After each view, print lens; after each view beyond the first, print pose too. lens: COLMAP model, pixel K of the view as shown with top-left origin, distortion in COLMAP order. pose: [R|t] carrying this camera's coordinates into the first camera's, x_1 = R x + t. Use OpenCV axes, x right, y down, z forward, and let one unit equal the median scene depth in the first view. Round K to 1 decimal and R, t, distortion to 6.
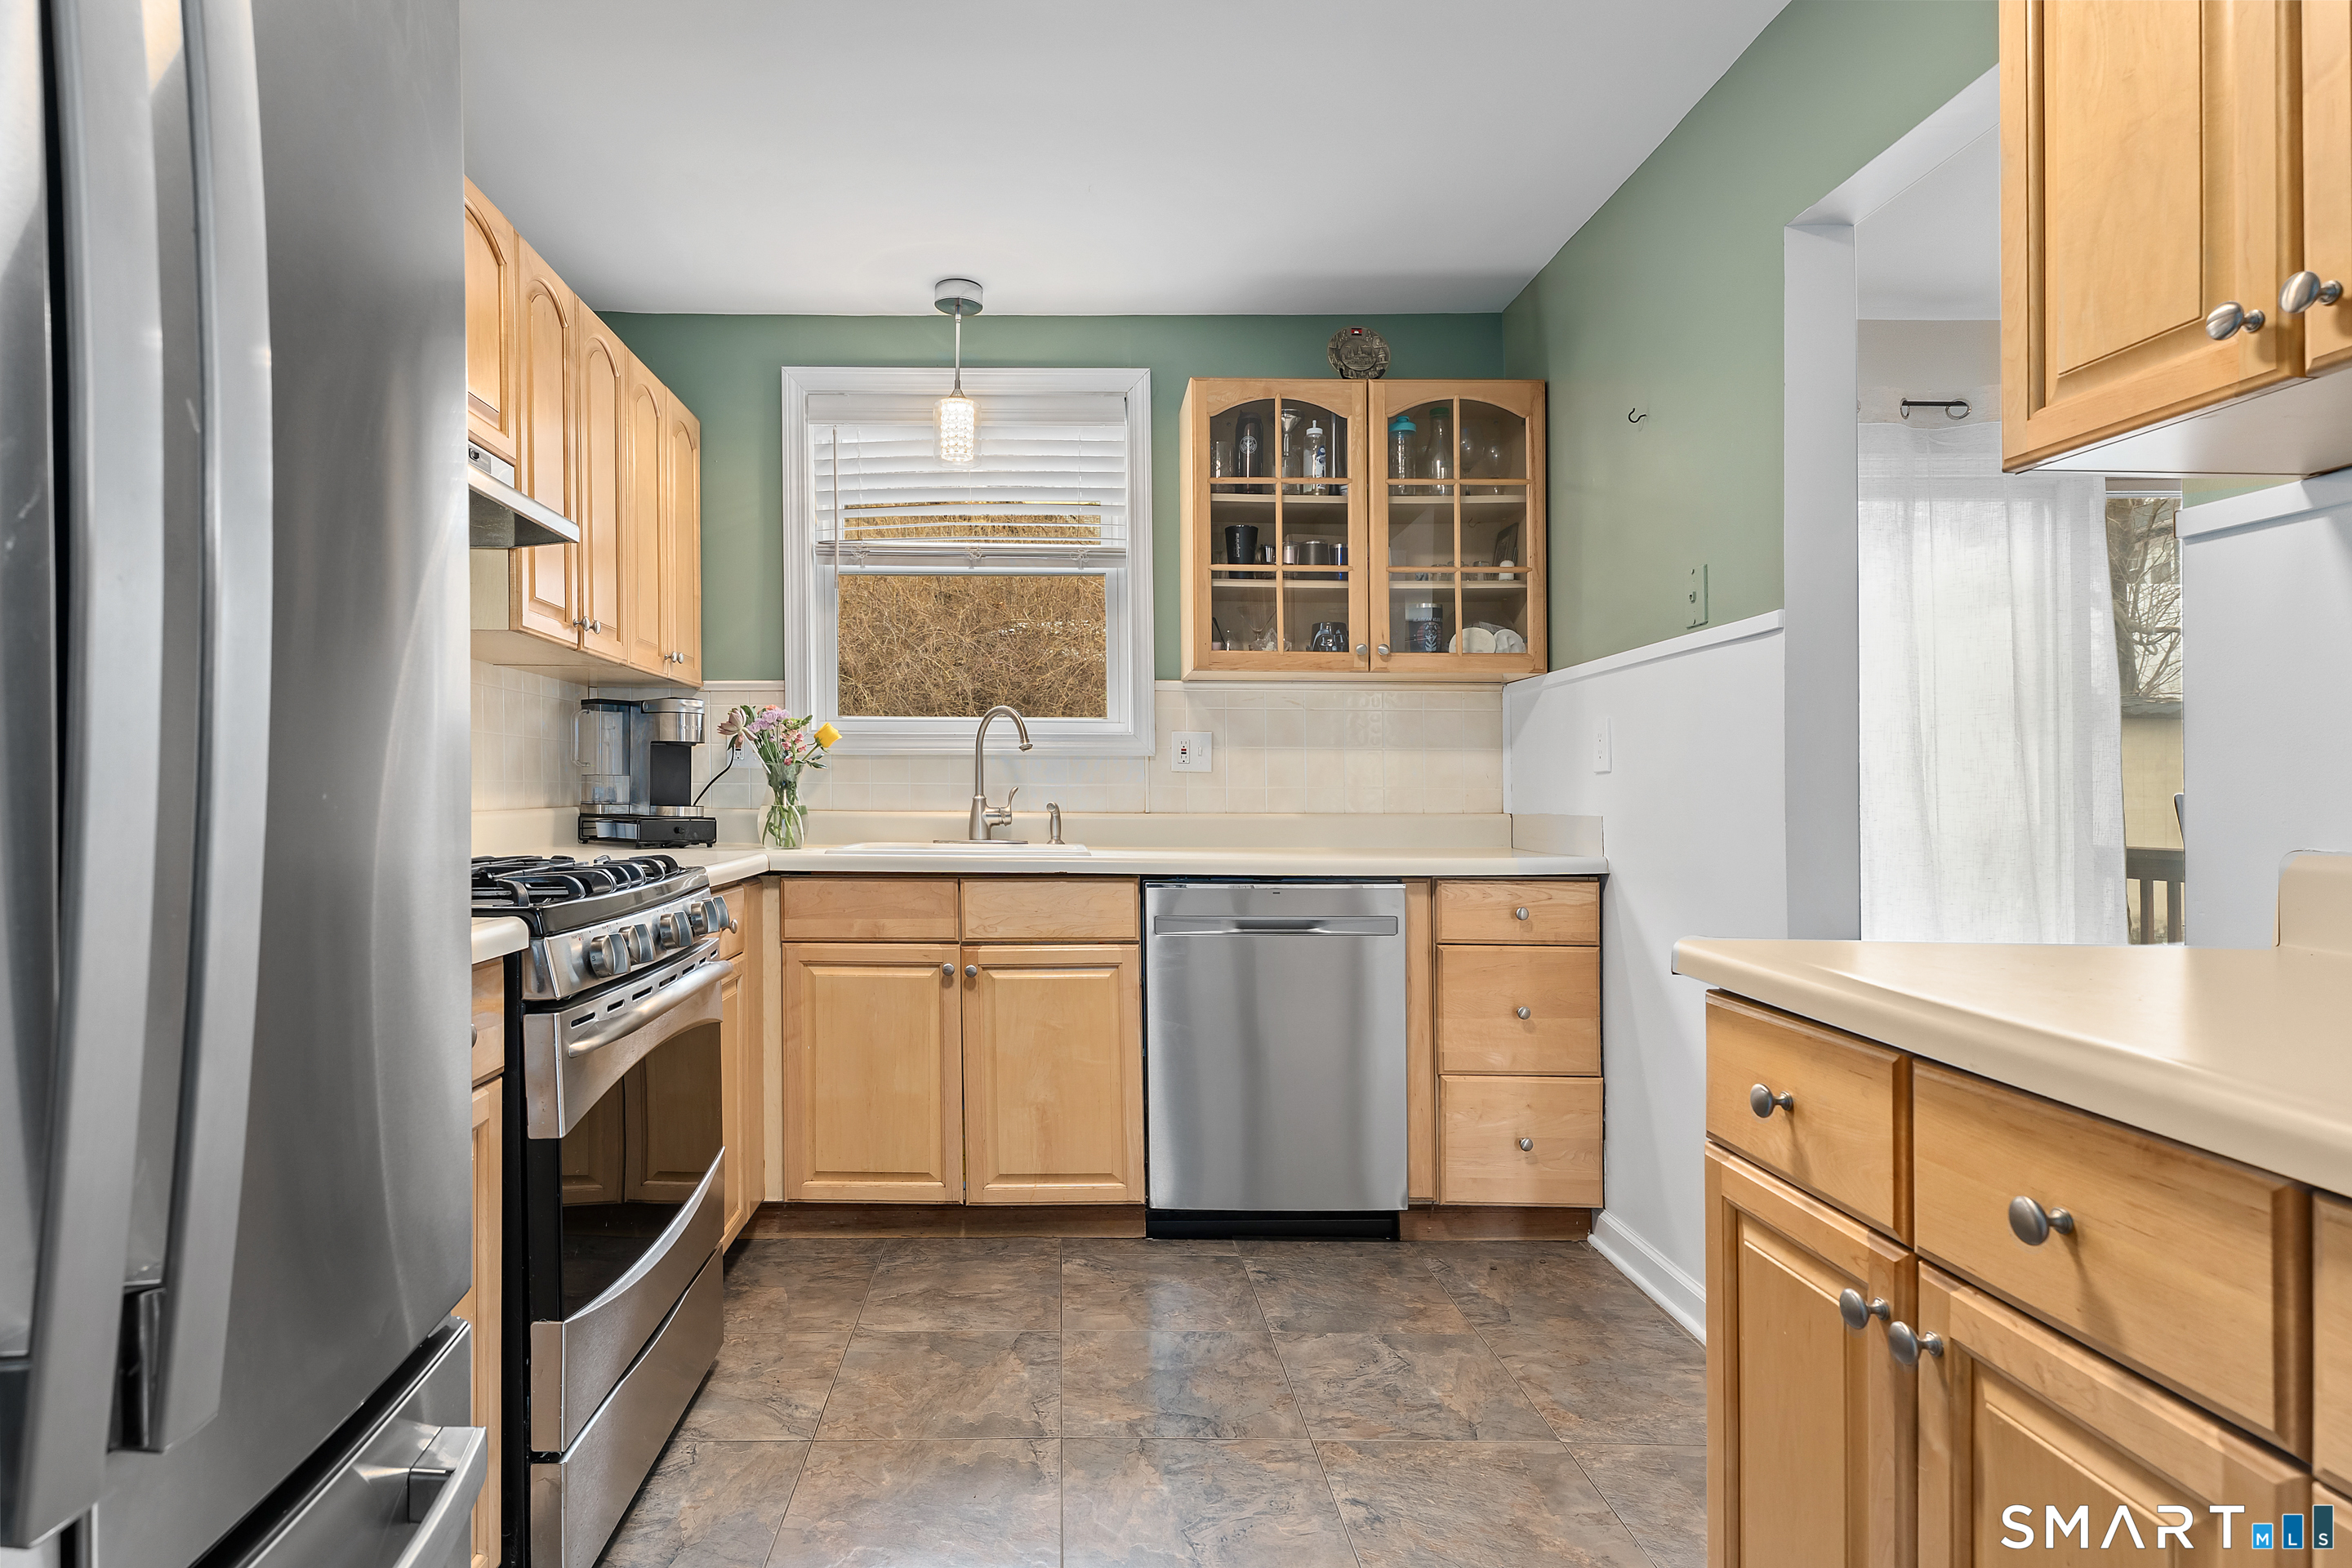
lens RADIAL K [[1228.1, 0, 1178.8], [0, 1228.1, 872.9], [0, 0, 1]] dist [0.000704, -0.000075]
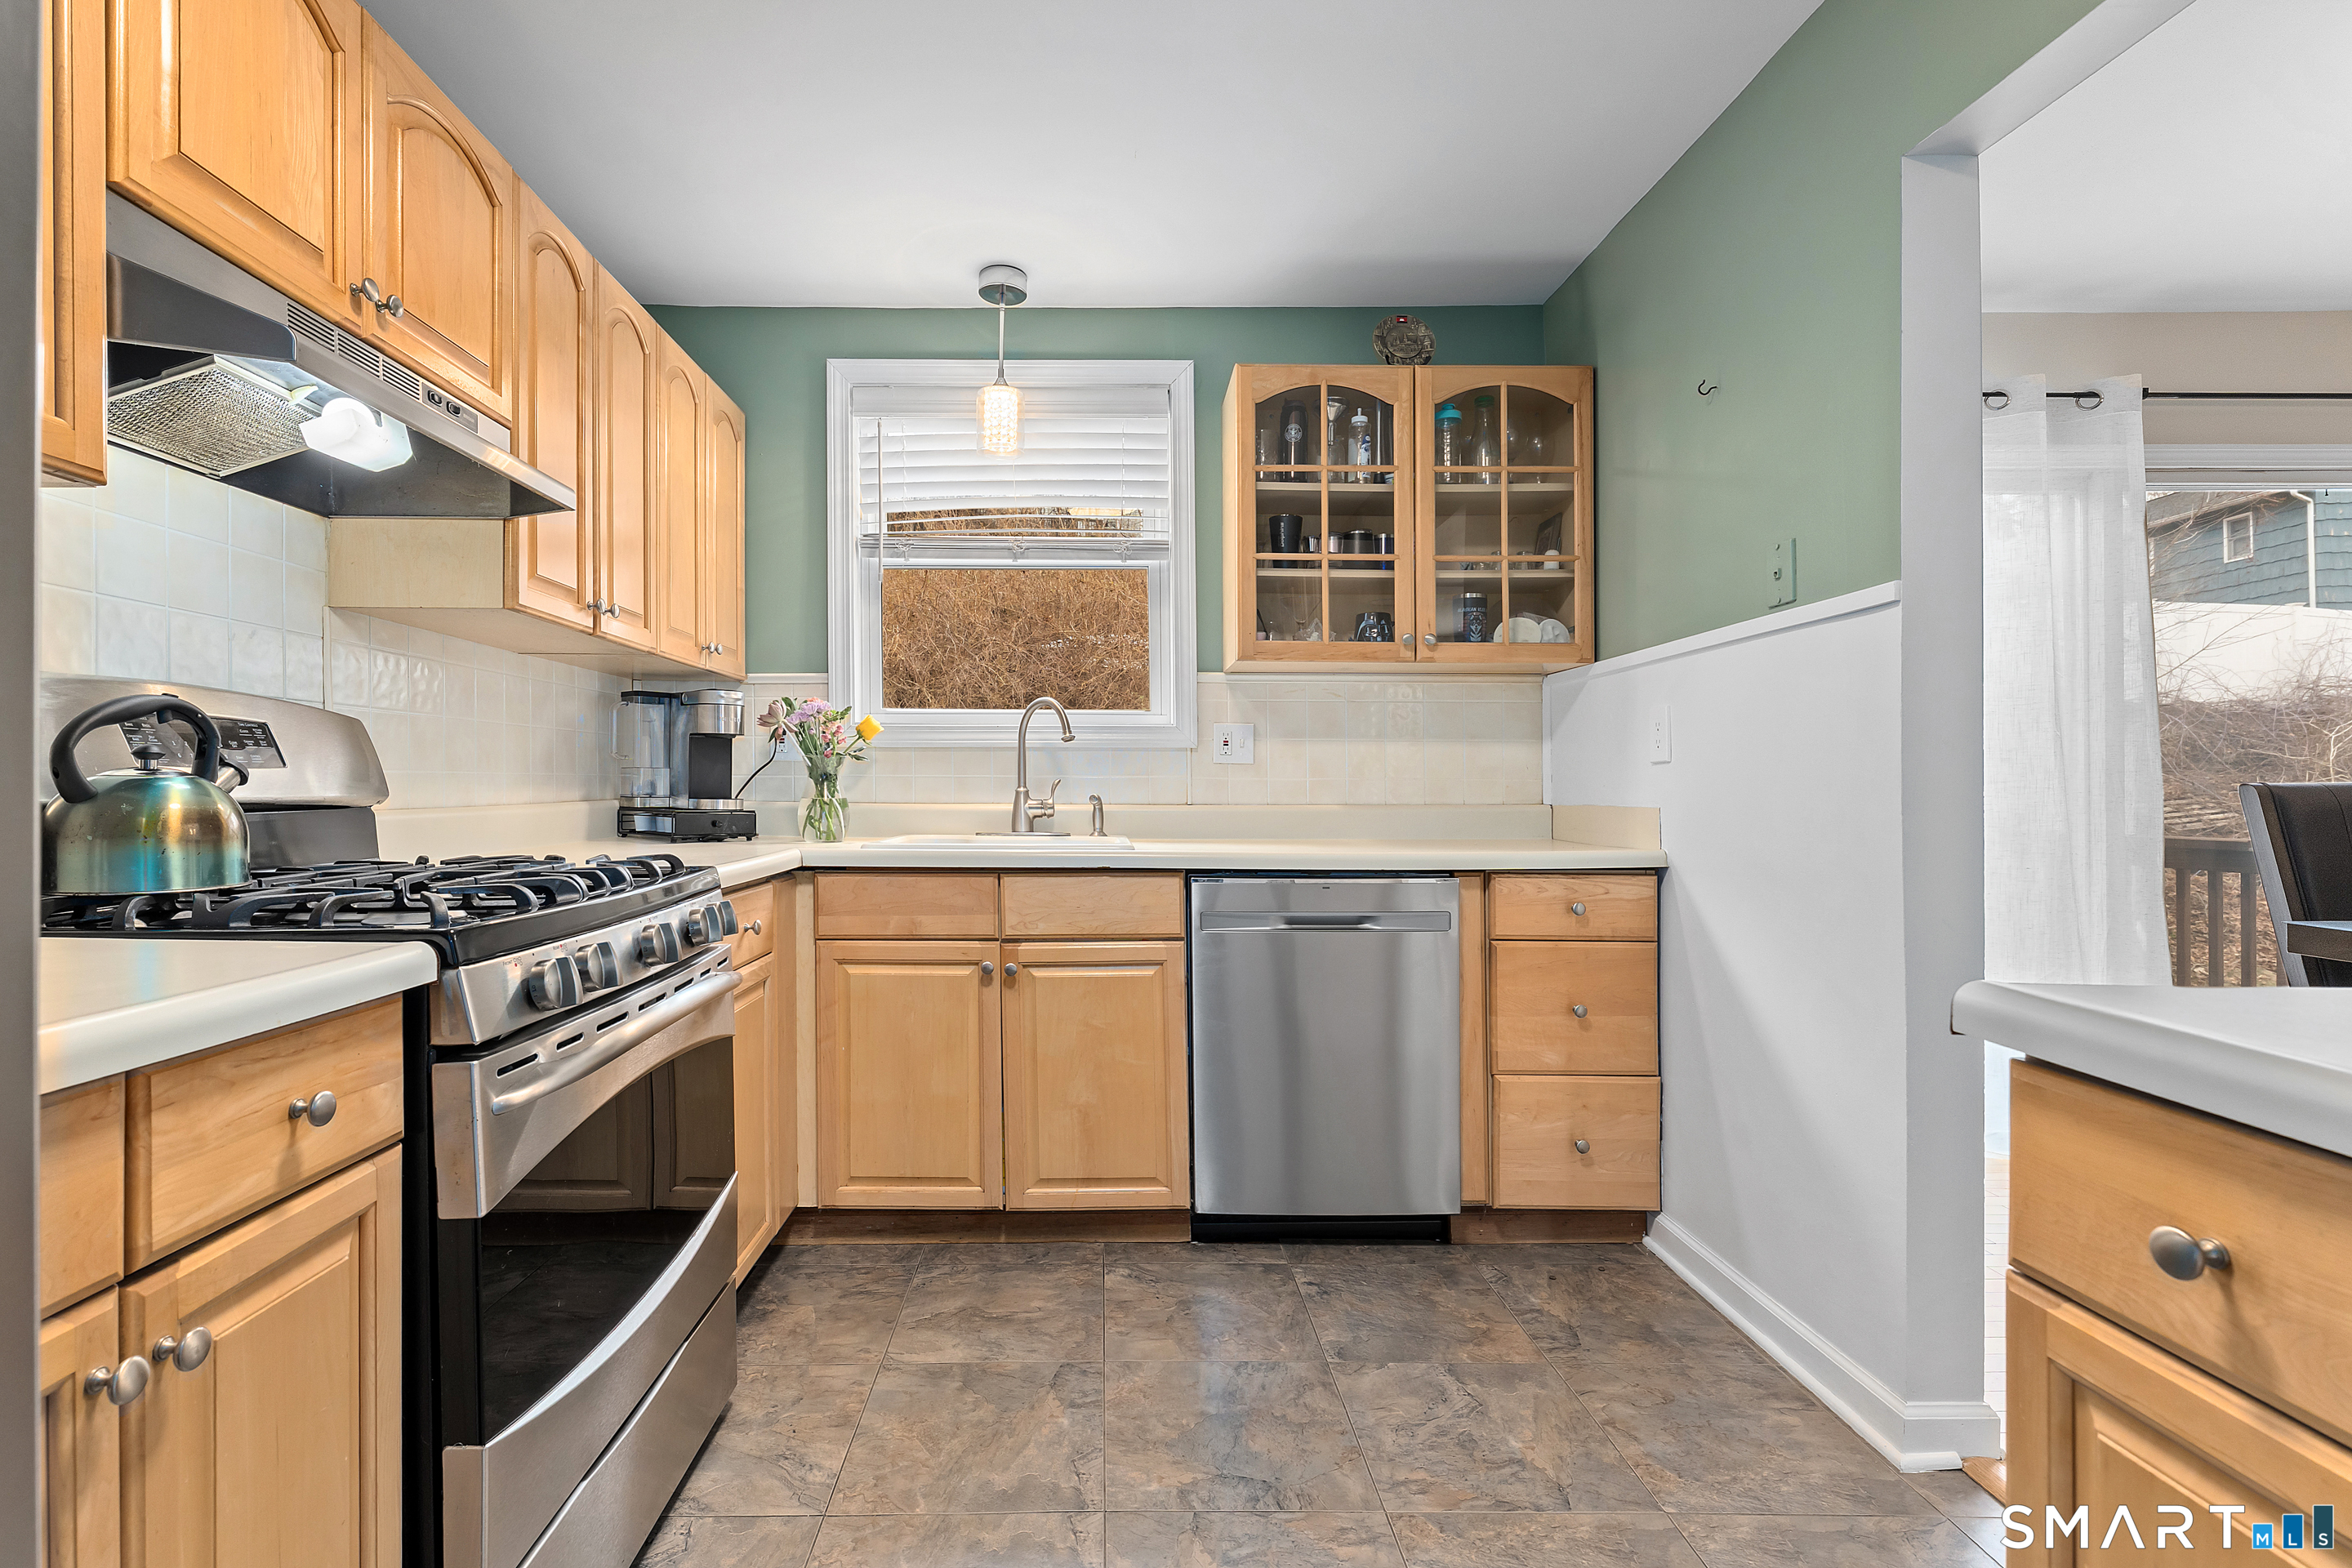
lens RADIAL K [[1065.2, 0, 1173.2], [0, 1065.2, 841.3], [0, 0, 1]] dist [-0.000318, 0.000074]
pose [[0.999562, -0.000528, -0.029575, -0.016523], [0.000162, 0.999924, -0.012353, -0.010139], [0.029579, 0.012343, 0.999486, 0.162201]]
